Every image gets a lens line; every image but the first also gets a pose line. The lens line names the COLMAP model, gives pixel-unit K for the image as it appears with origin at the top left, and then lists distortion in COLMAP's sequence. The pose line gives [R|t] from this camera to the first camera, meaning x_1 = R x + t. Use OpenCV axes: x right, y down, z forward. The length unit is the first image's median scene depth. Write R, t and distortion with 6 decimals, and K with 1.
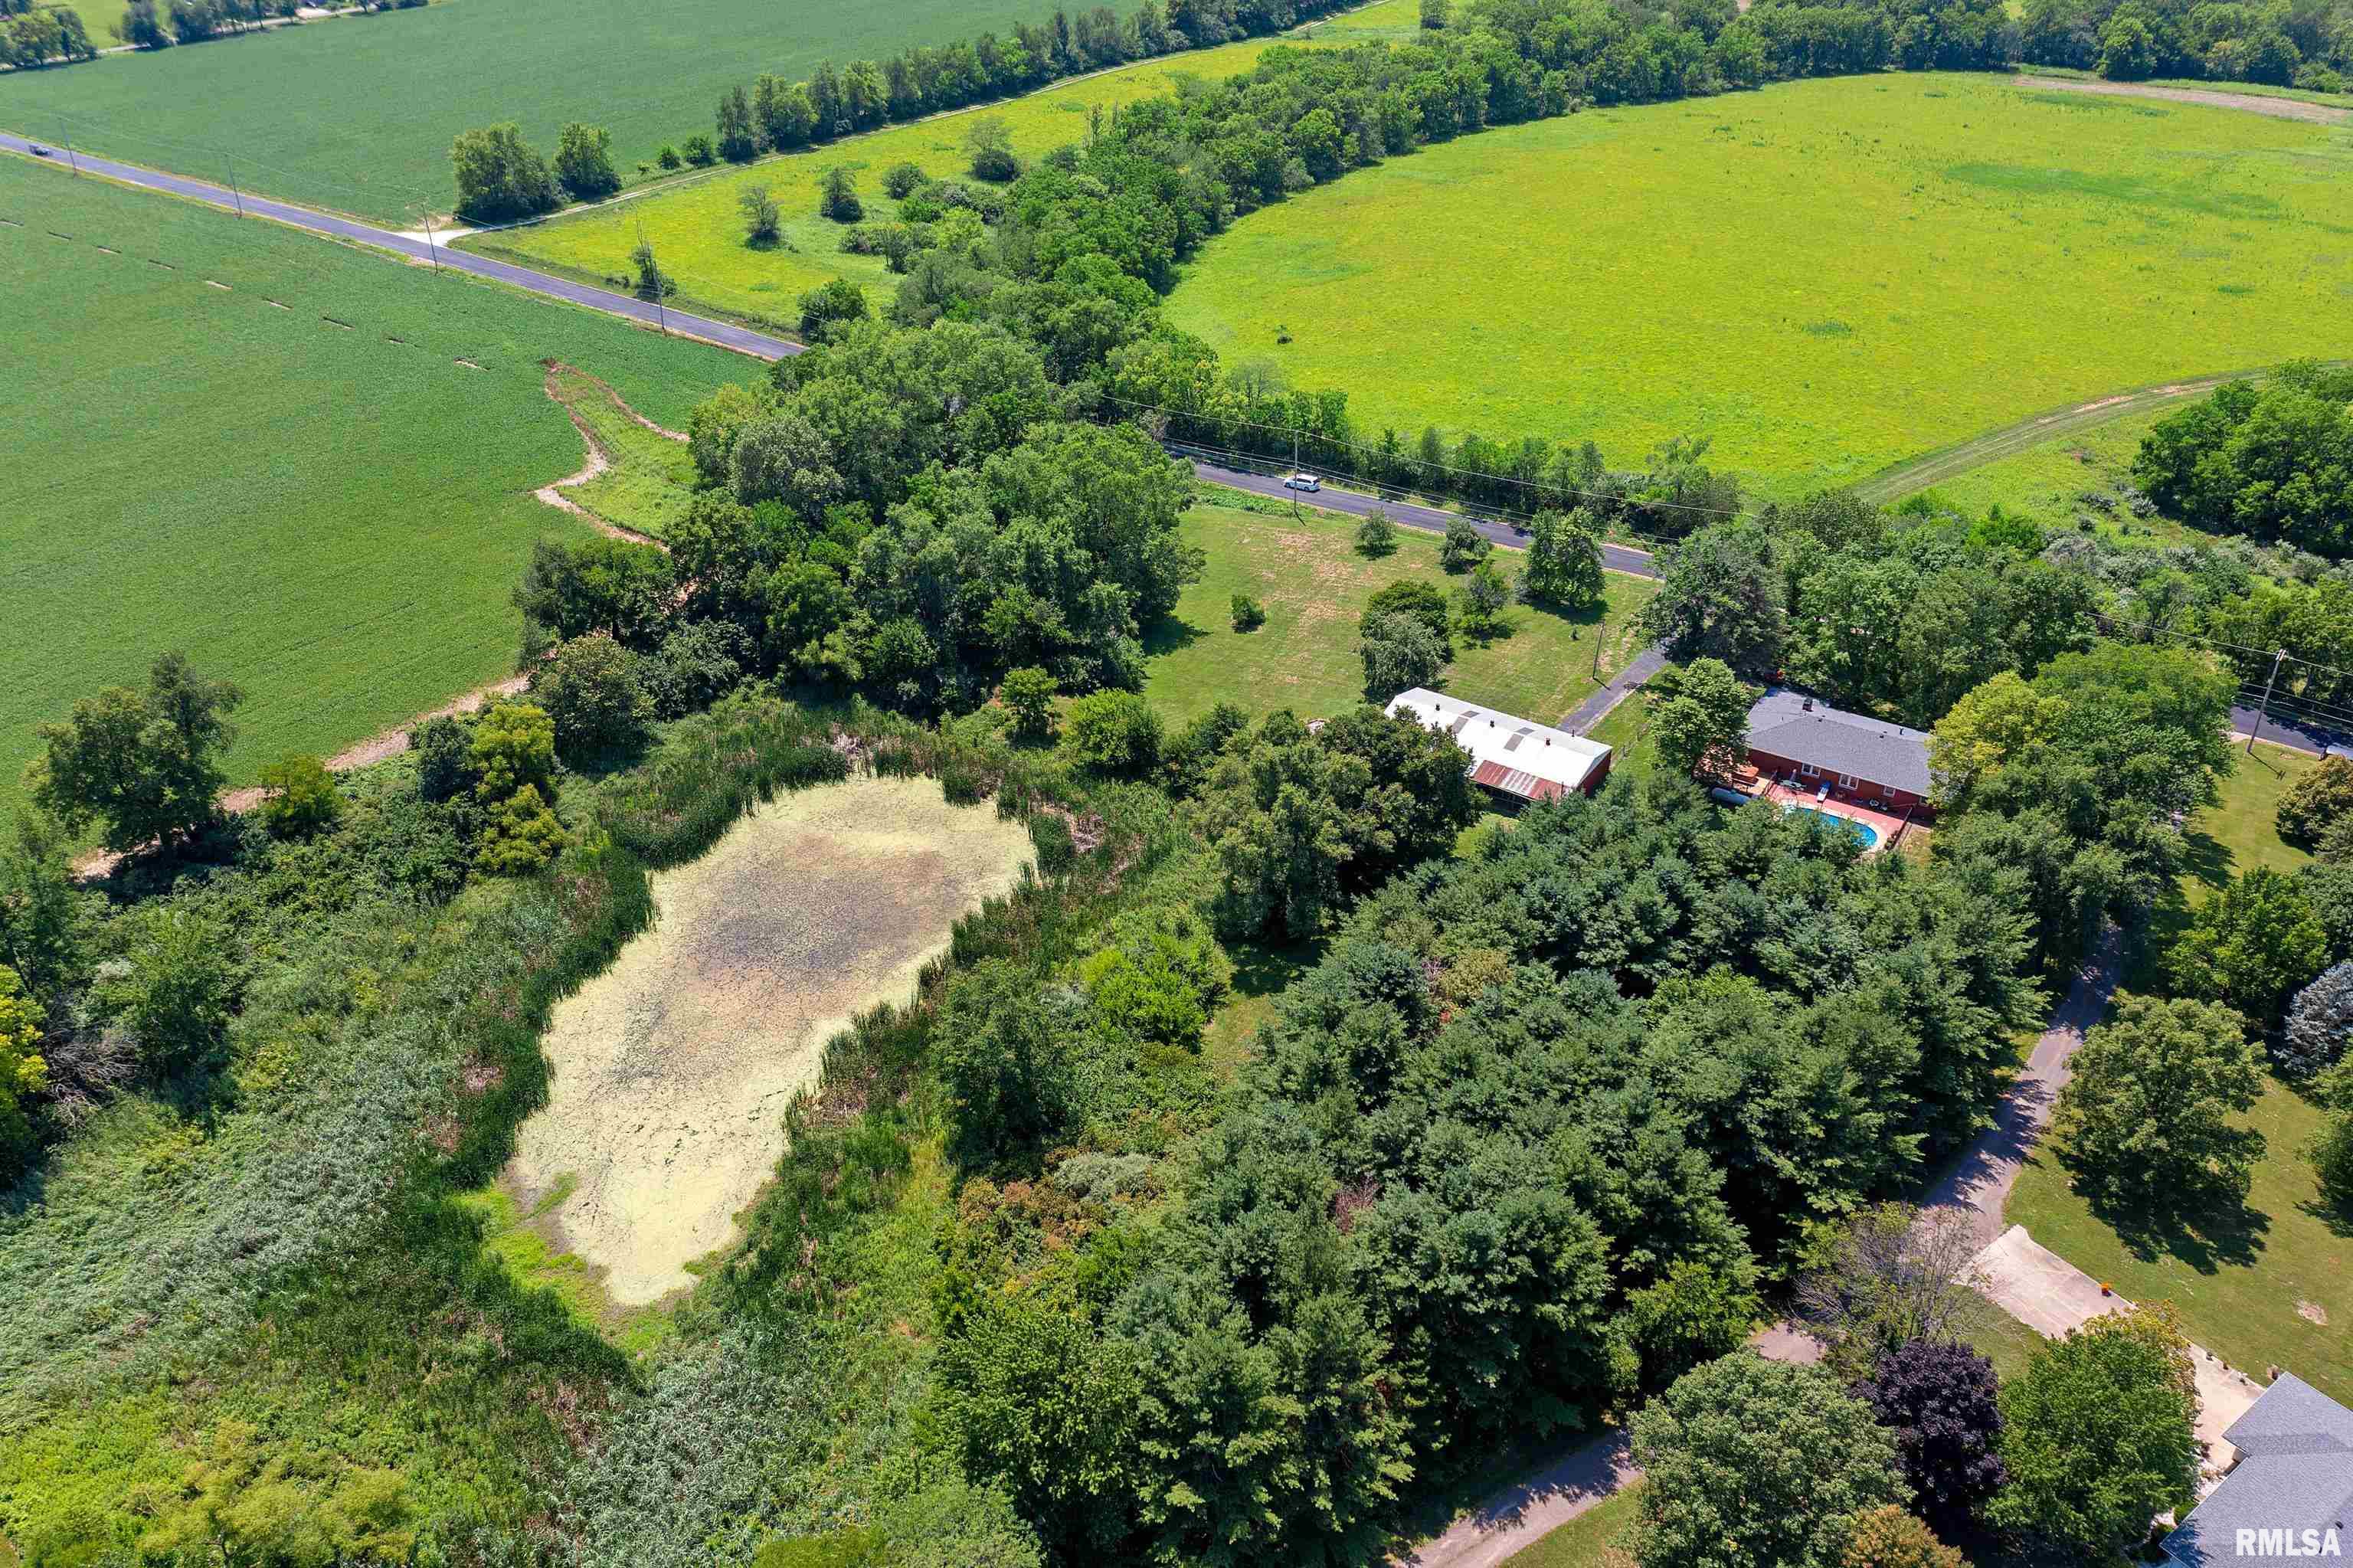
lens RADIAL K [[1820.7, 0, 1176.5], [0, 1820.7, 784.0], [0, 0, 1]] dist [0.004345, 0.001378]
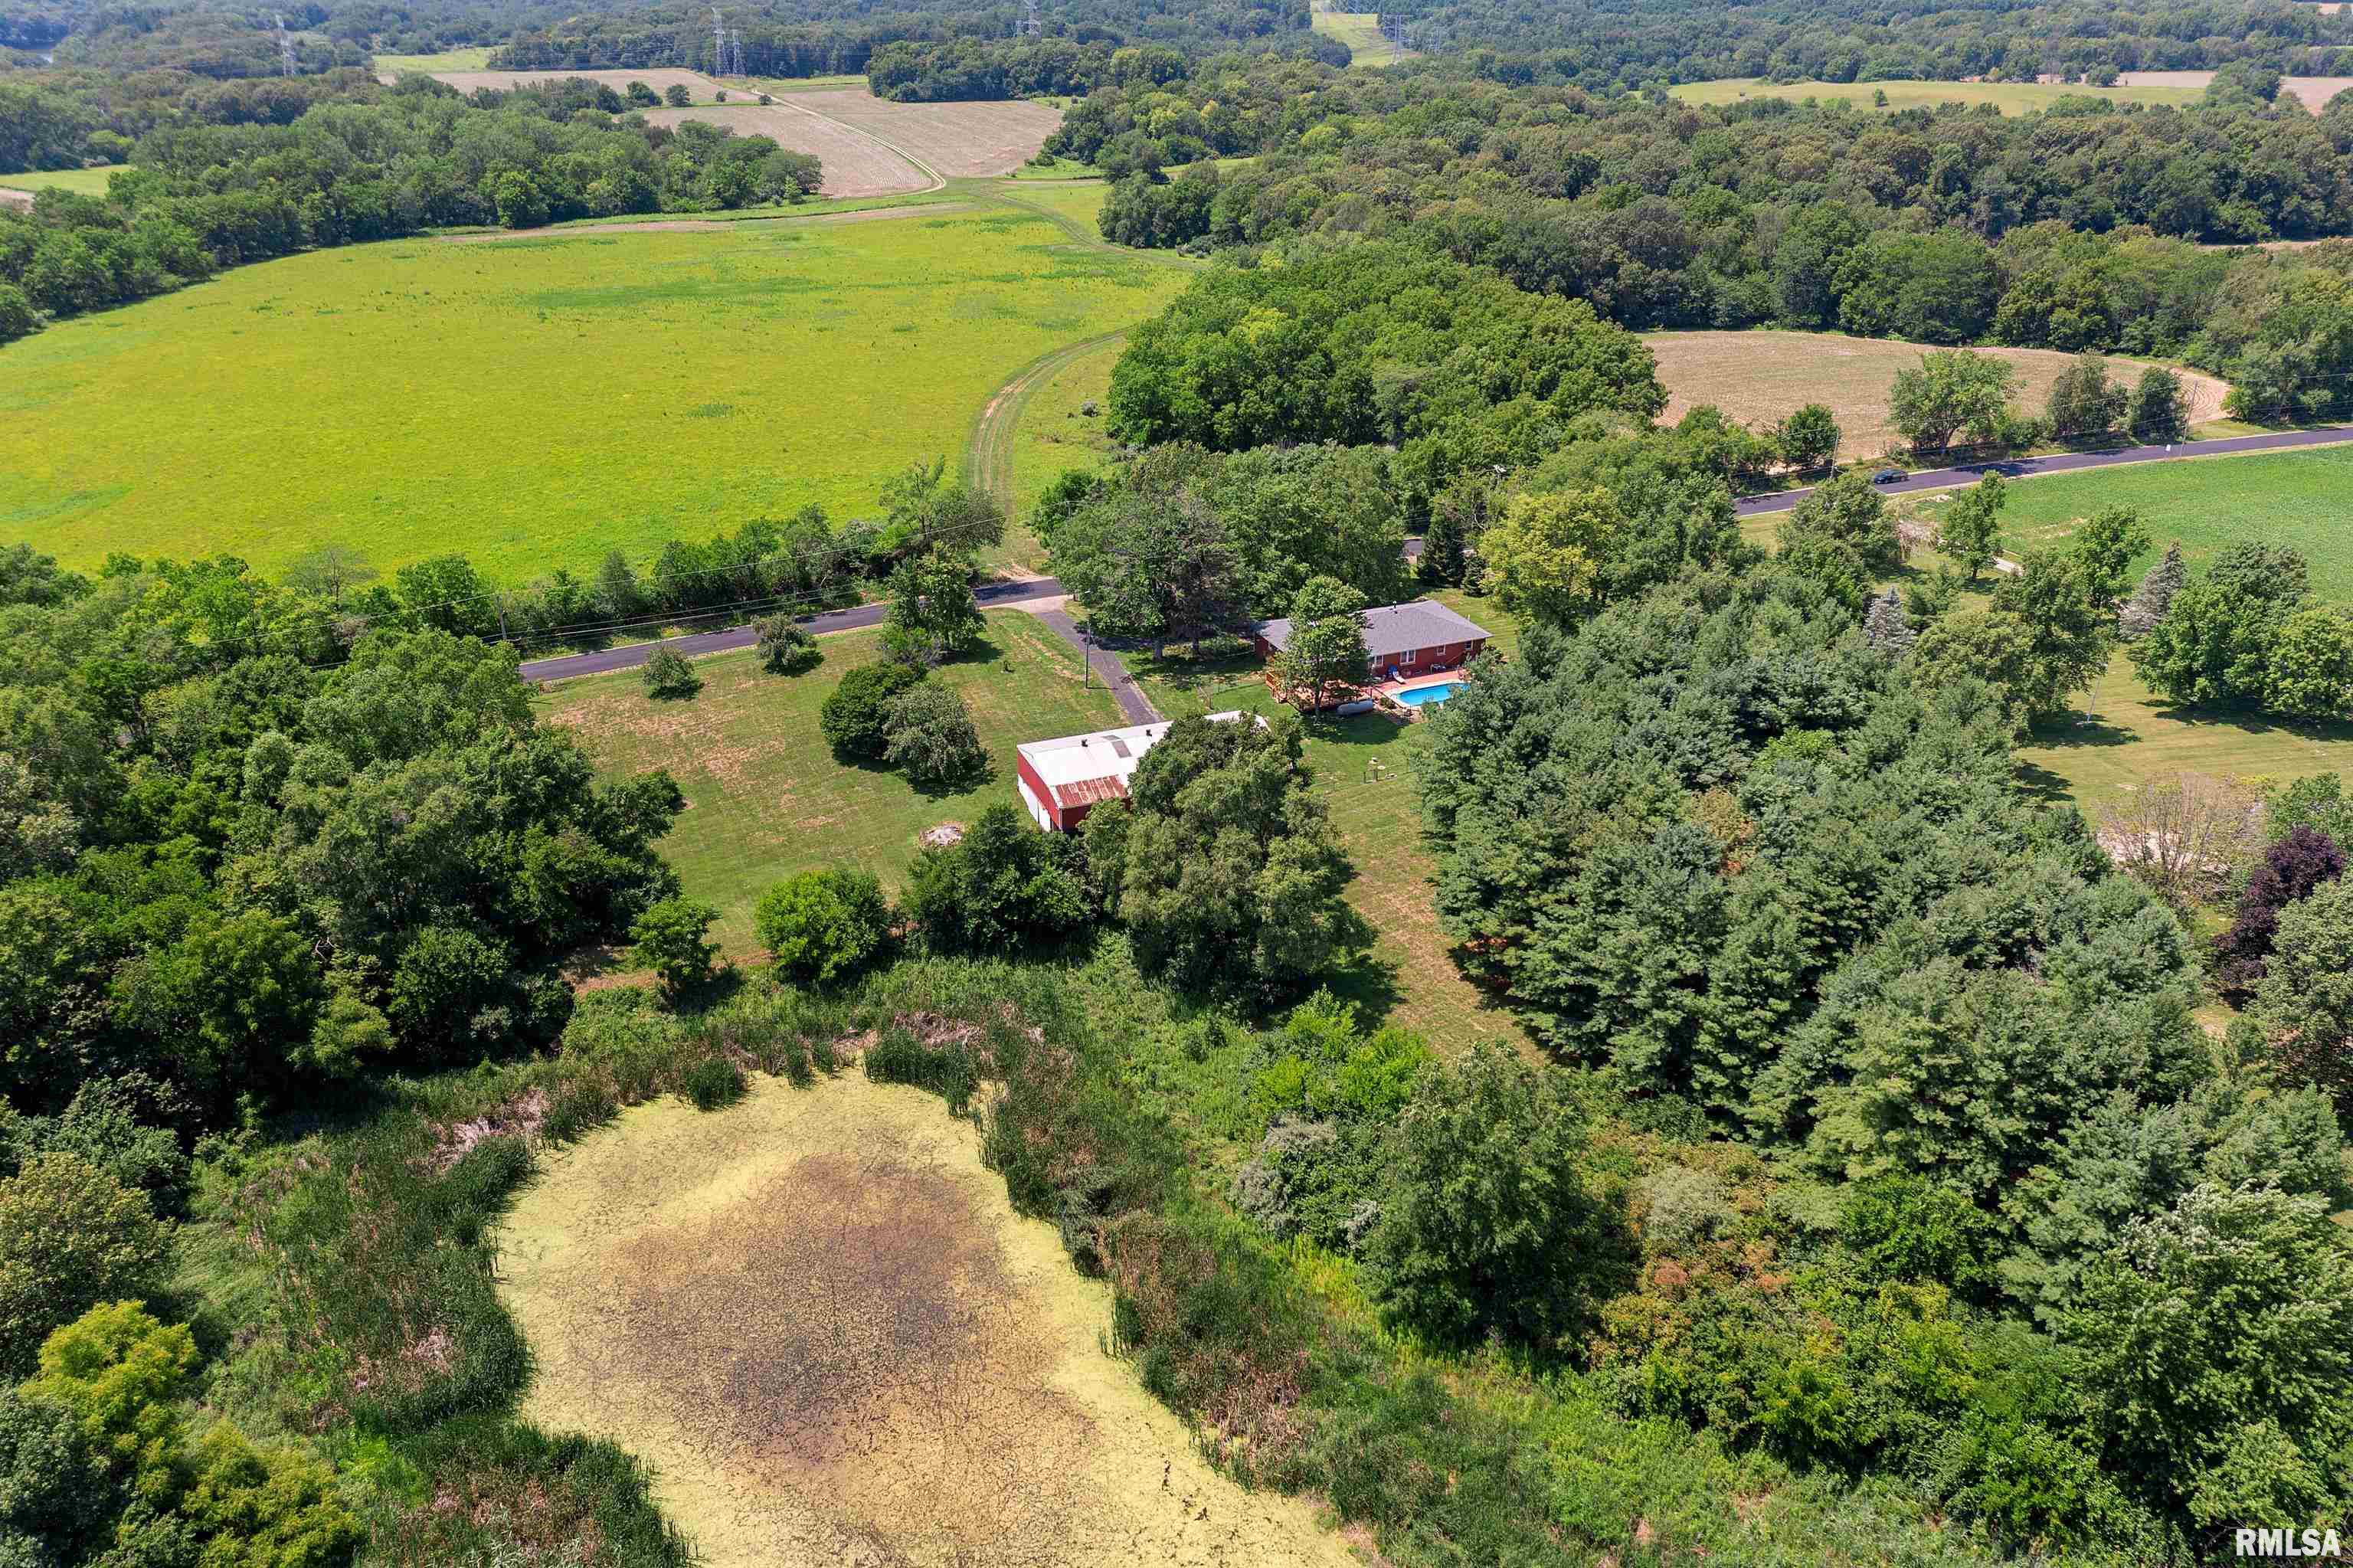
lens RADIAL K [[1820.7, 0, 1176.5], [0, 1820.7, 784.0], [0, 0, 1]] dist [0.004345, 0.001378]
pose [[0.557847, -0.348466, 0.753245, -0.460534], [0.439529, 0.893905, 0.088027, -0.075969], [-0.704004, 0.281968, 0.651823, 0.385631]]
